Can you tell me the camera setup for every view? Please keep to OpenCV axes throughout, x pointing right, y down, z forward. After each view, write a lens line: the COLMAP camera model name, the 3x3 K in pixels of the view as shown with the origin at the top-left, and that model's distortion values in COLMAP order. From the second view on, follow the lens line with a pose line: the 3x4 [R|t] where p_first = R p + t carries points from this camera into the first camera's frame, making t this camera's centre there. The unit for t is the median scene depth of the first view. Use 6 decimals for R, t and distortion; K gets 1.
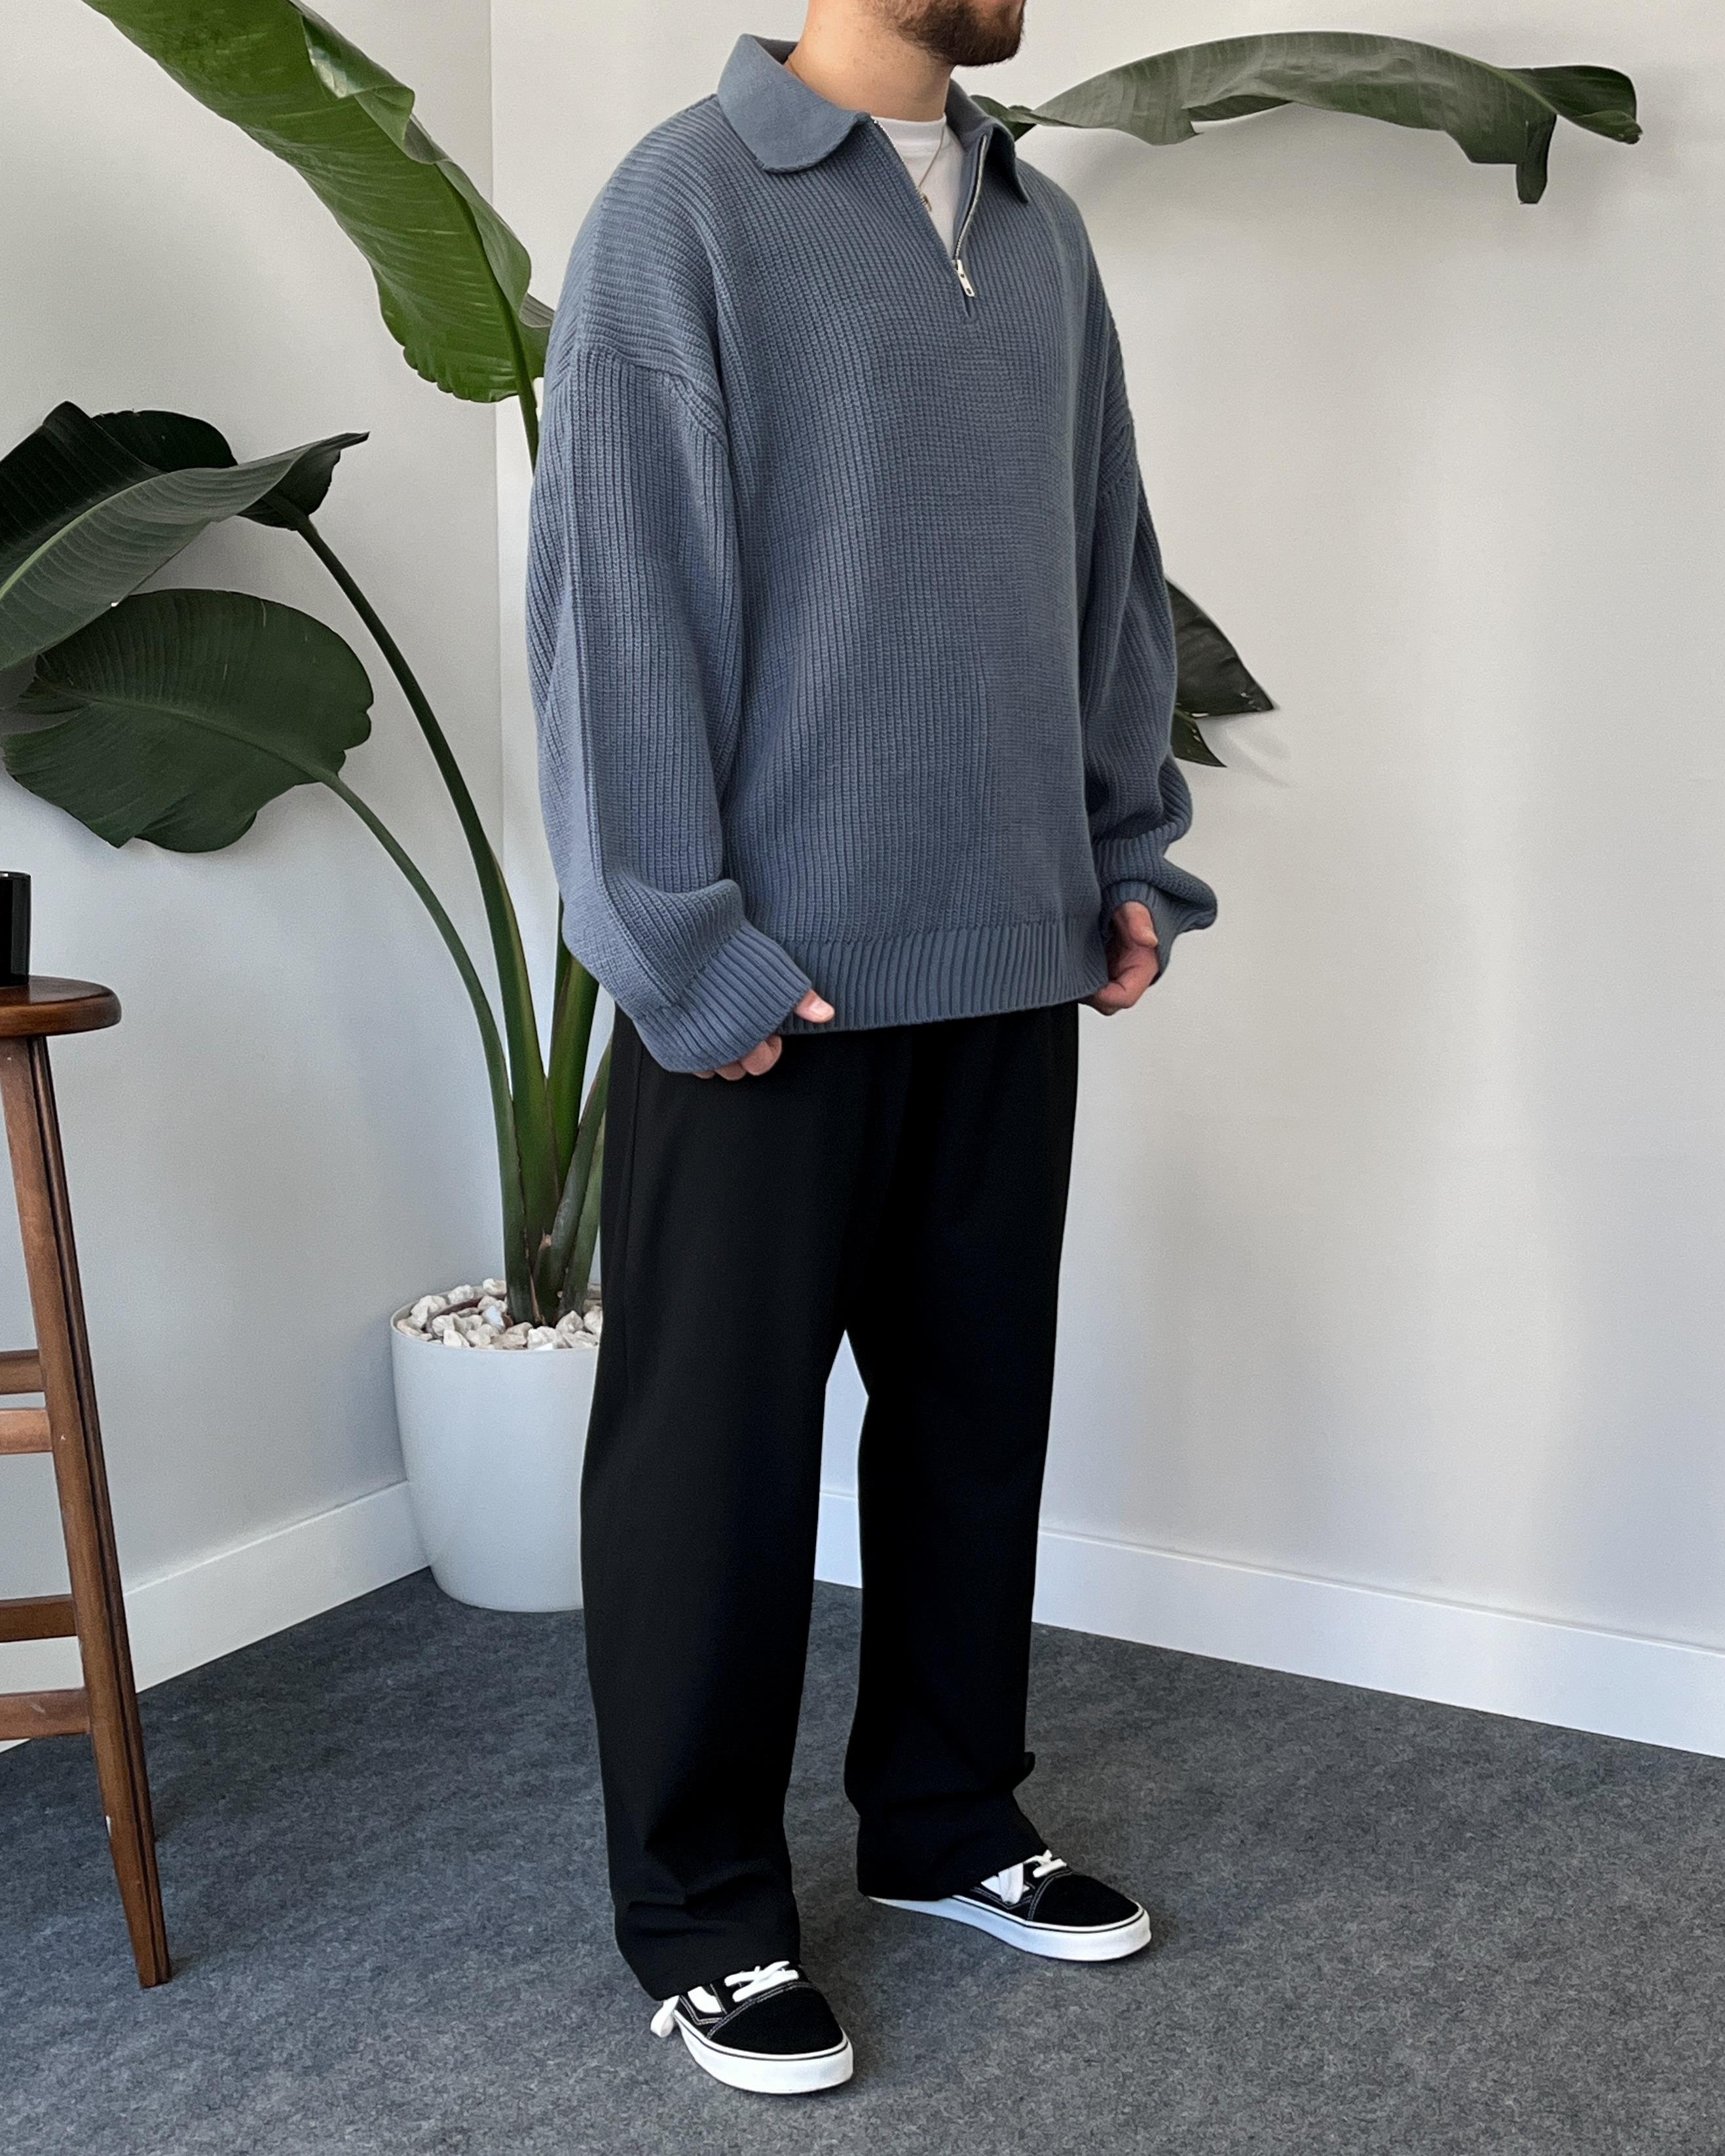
lens RADIAL K [[2639.2, 0, 805.0], [0, 2639.2, 979.0], [0, 0, 1]] dist [0.007470, 0.000169]
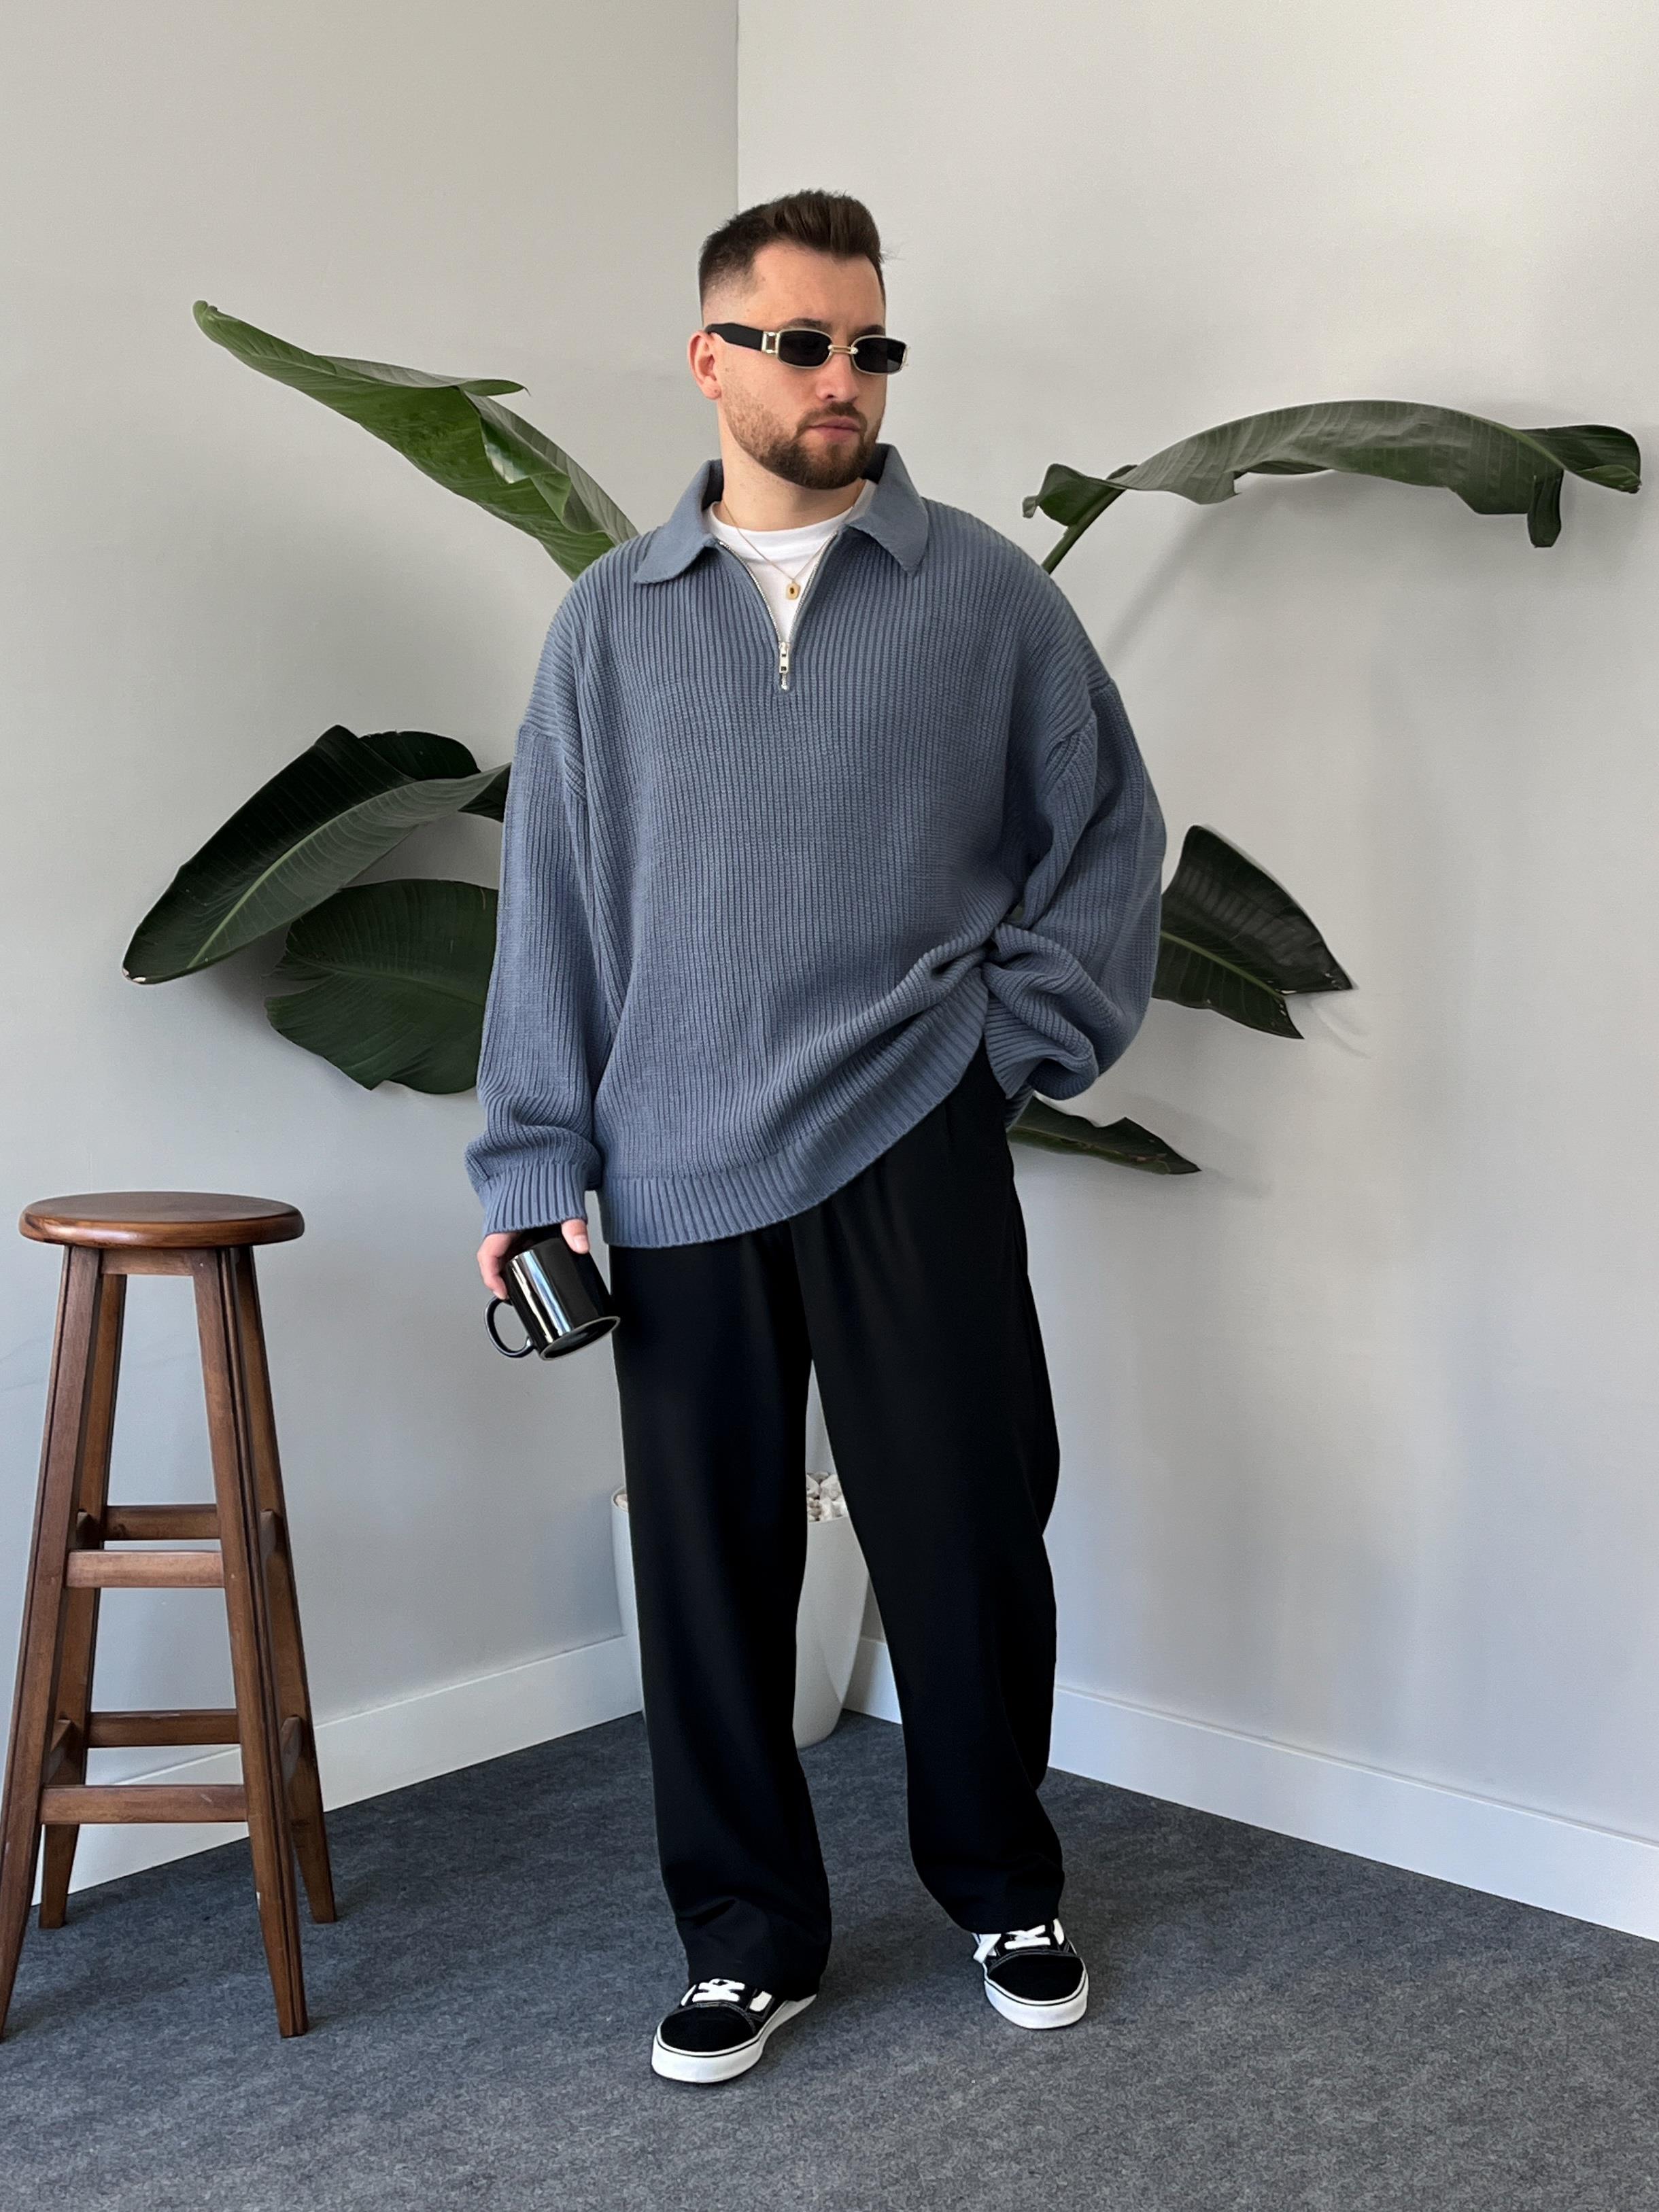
lens RADIAL K [[2399.2, 0, 829.5], [0, 2399.2, 1106.0], [0, 0, 1]] dist [0.007872, 0.003606]
pose [[0.984385, 0.022108, -0.174636, 0.169028], [-0.028549, 0.998998, -0.034455, -0.012914], [0.173699, 0.038903, 0.984030, -0.052771]]
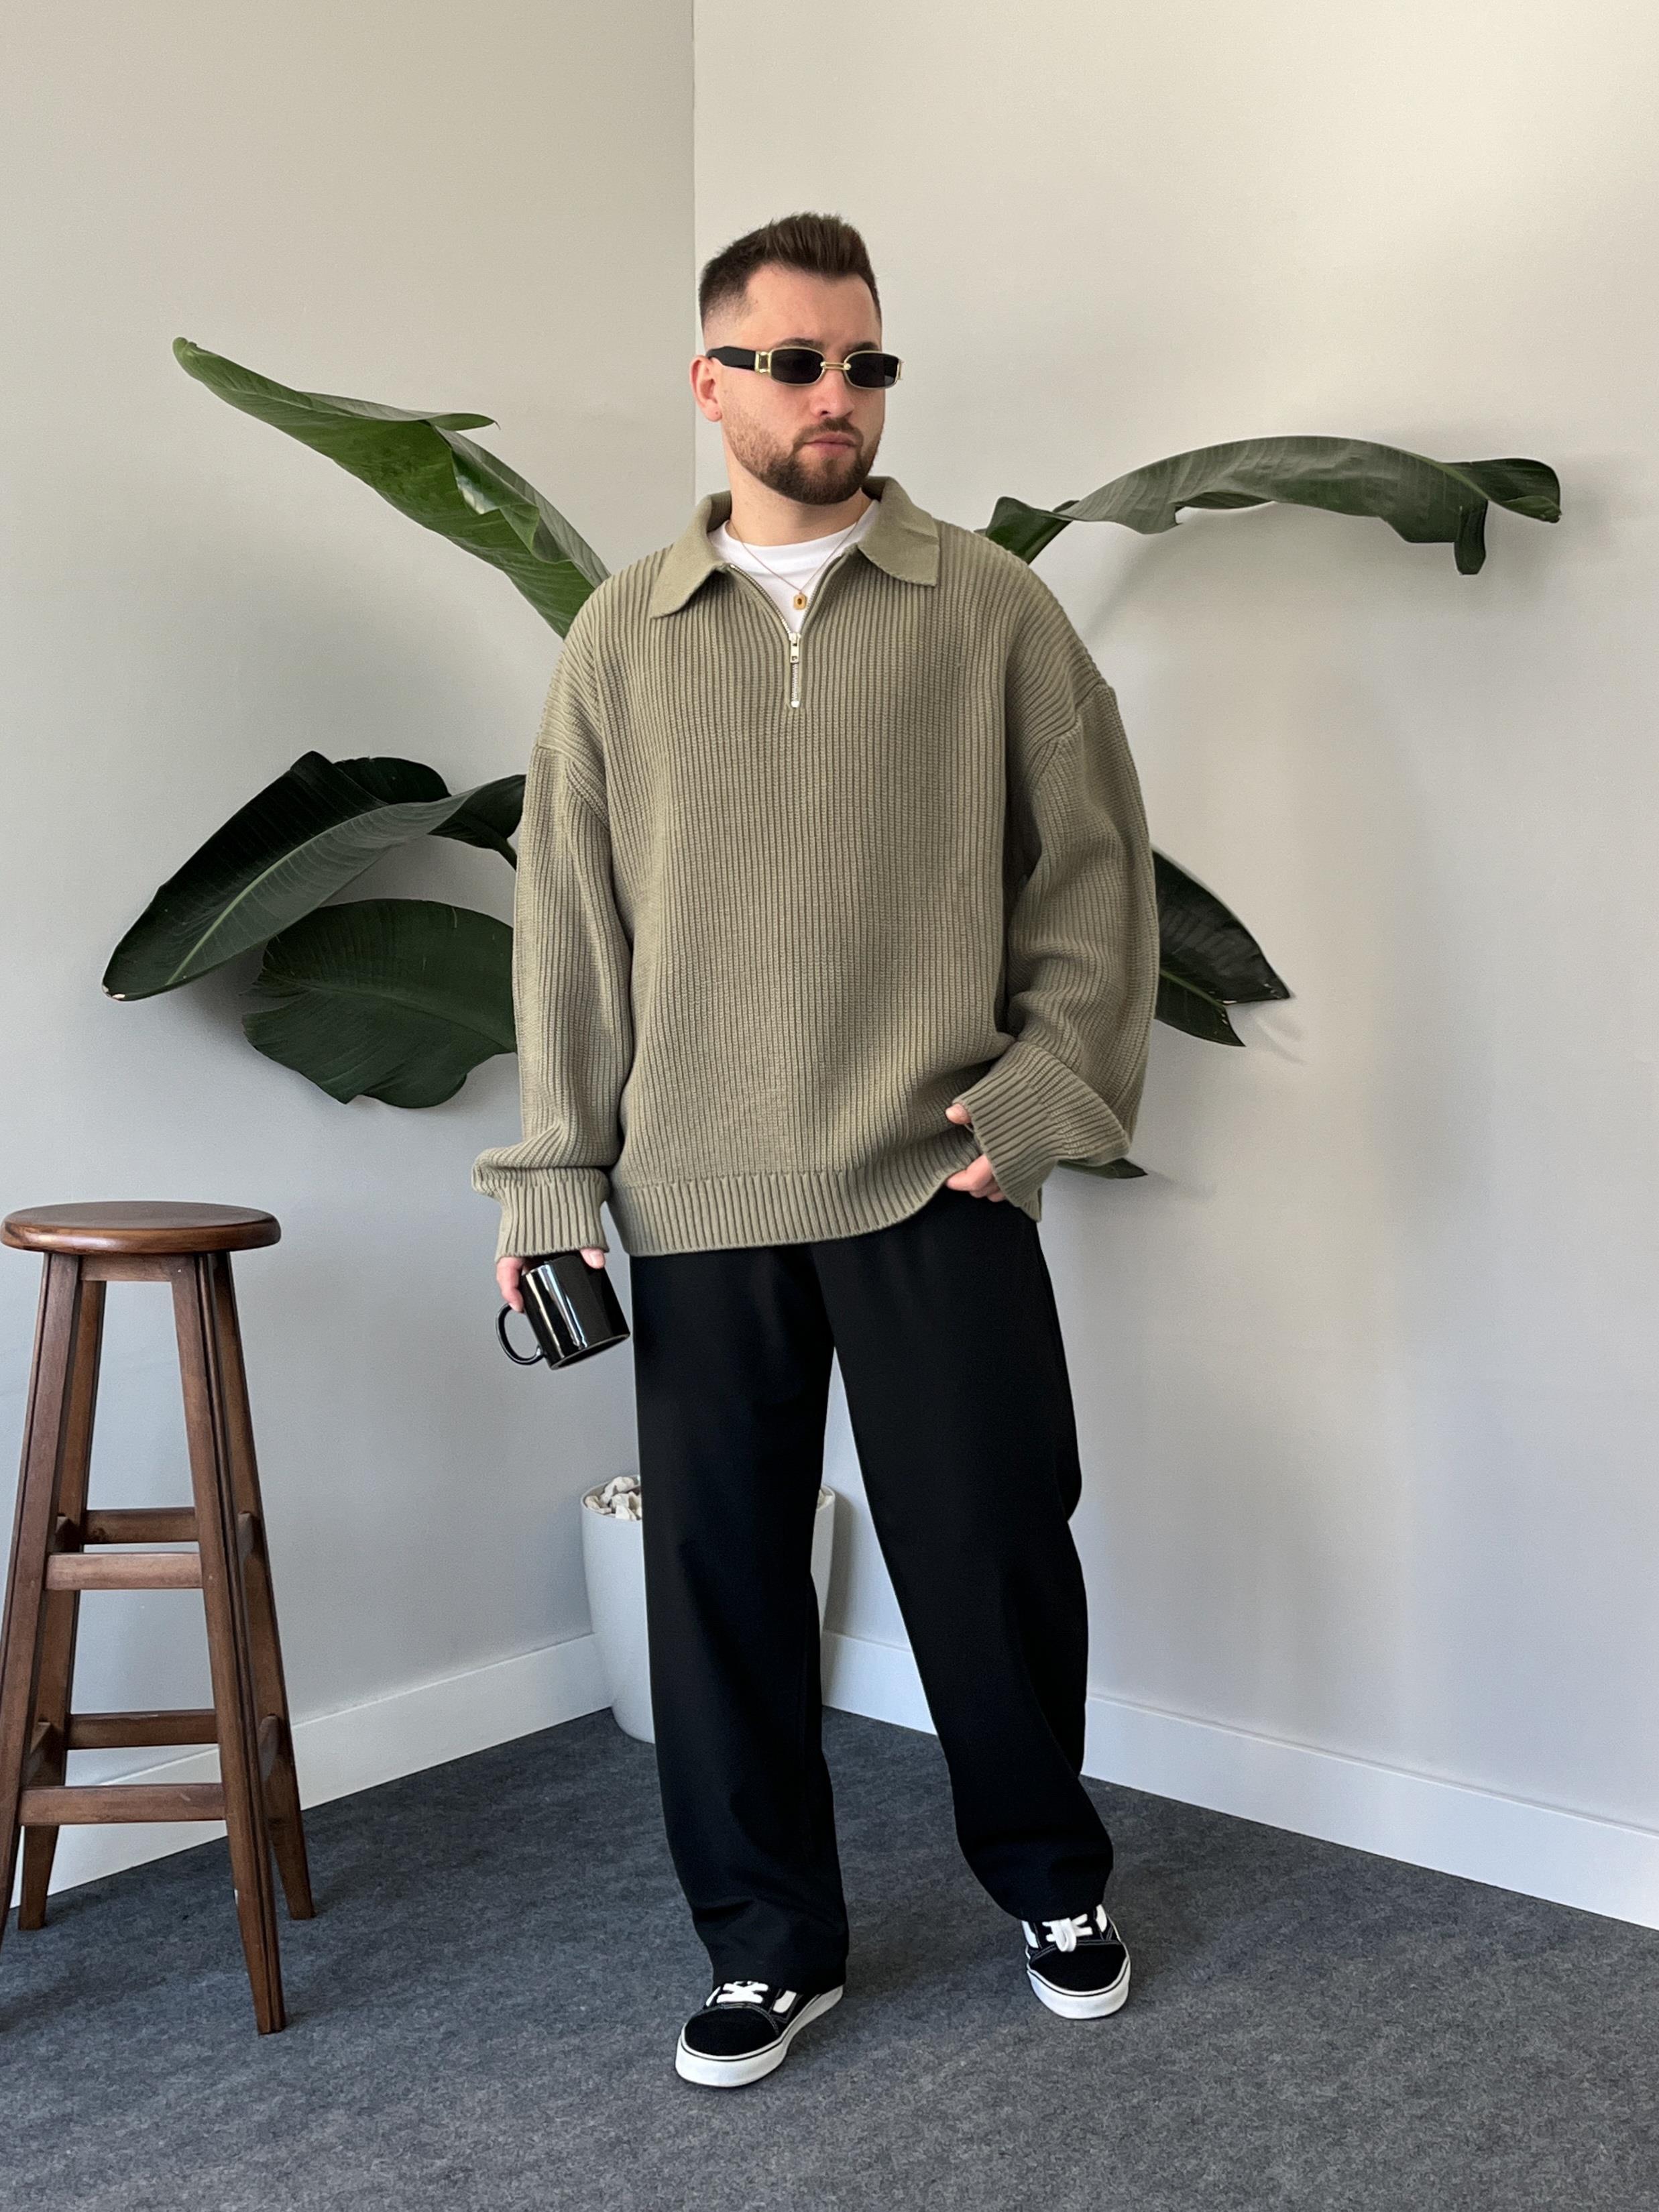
lens RADIAL K [[2262.0, 0, 846.6], [0, 2262.0, 1069.2], [0, 0, 1]] dist [-0.000365, 0.019133]
pose [[0.989279, 0.009952, -0.145698, 0.158080], [-0.019430, 0.997775, -0.063778, -0.003059], [0.144739, 0.065926, 0.987271, -0.025448]]
